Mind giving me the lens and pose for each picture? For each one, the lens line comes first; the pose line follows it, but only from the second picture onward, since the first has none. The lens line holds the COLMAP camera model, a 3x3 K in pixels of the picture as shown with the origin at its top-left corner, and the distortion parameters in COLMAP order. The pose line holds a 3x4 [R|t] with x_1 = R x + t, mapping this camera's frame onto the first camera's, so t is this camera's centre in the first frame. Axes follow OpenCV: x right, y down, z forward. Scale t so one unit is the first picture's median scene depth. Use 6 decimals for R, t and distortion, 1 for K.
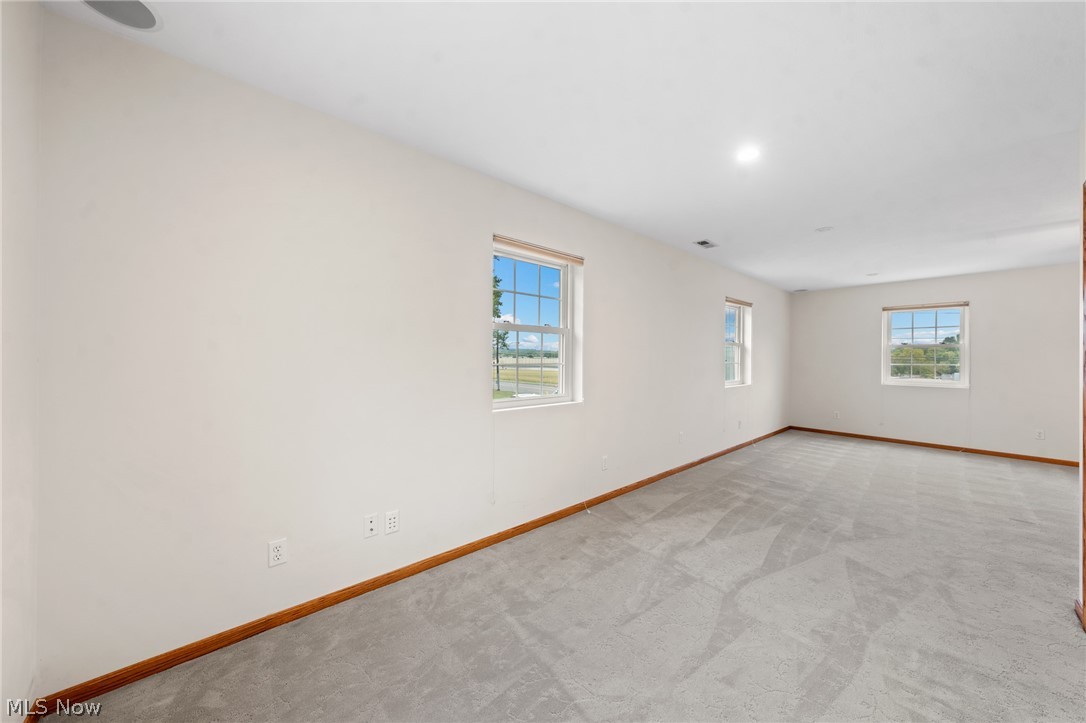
lens RADIAL K [[377.2, 0, 539.8], [0, 377.2, 360.2], [0, 0, 1]] dist [0.000563, 0.000001]
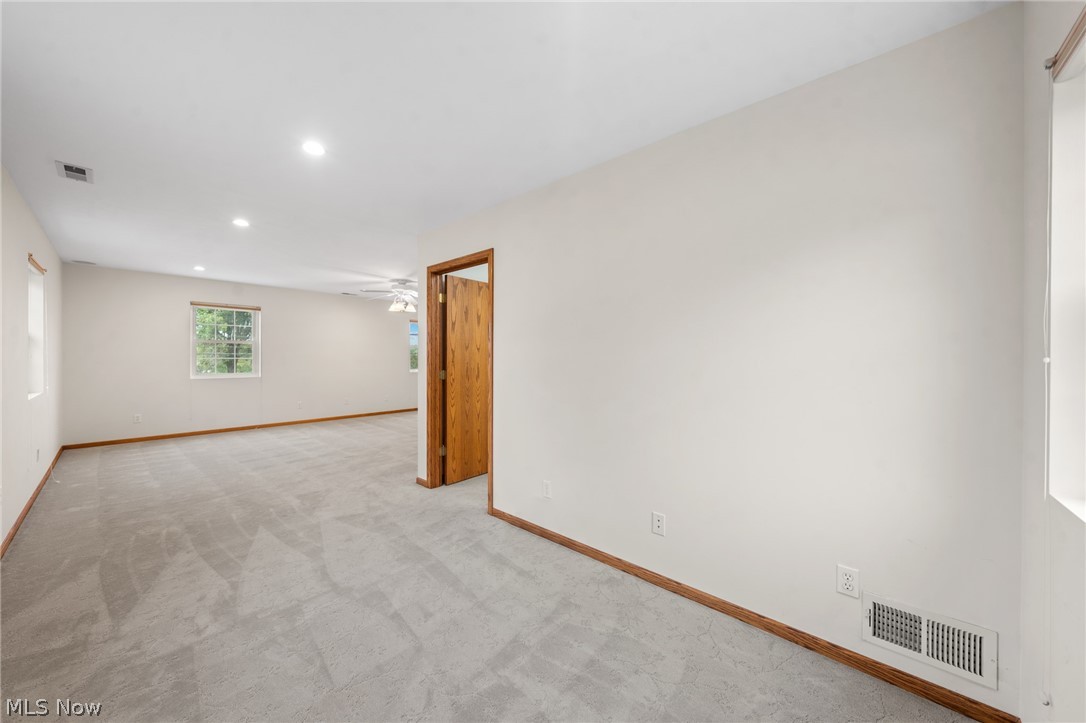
lens RADIAL K [[387.1, 0, 539.1], [0, 387.1, 358.0], [0, 0, 1]] dist [0.000454, 0.000216]
pose [[-0.143887, -0.011248, 0.989530, -0.487788], [-0.002142, 0.999937, 0.011055, -0.008378], [-0.989592, -0.000529, -0.143902, 0.496006]]
